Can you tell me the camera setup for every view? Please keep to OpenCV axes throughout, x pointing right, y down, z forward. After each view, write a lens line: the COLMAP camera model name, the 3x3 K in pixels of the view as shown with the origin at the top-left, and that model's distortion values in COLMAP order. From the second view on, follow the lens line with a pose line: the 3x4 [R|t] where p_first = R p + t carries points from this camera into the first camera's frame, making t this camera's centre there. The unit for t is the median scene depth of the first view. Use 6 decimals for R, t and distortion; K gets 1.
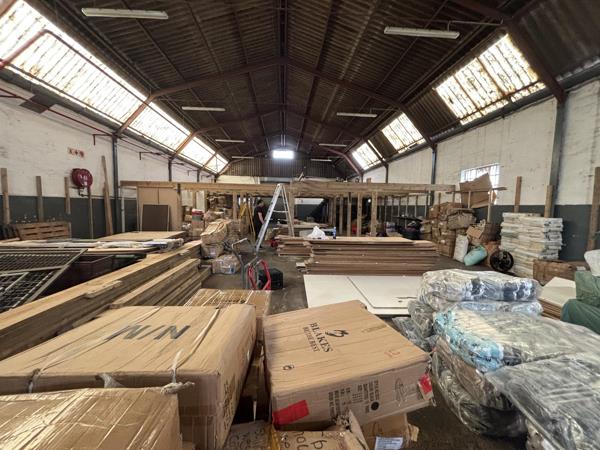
lens RADIAL K [[237.3, 0, 300.0], [0, 237.3, 225.0], [0, 0, 1]] dist [-0.001234, -0.000524]
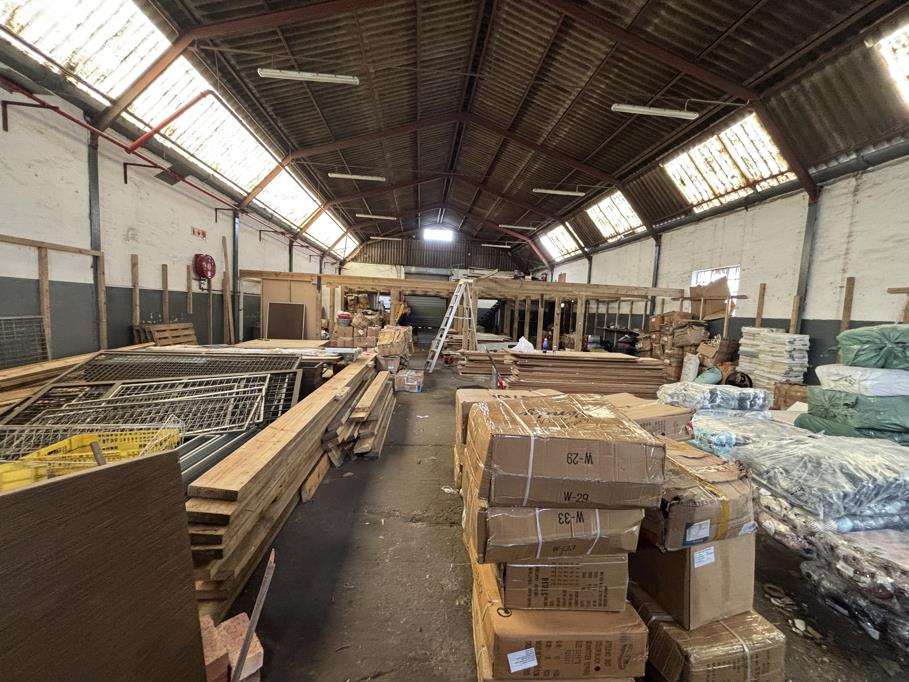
lens RADIAL K [[359.5, 0, 454.5], [0, 359.5, 341.0], [0, 0, 1]] dist [-0.001234, -0.000524]
pose [[0.999230, 0.025032, 0.030213, -0.151105], [-0.025330, 0.999634, 0.009522, 0.009154], [-0.029964, -0.010280, 0.999498, -0.183868]]
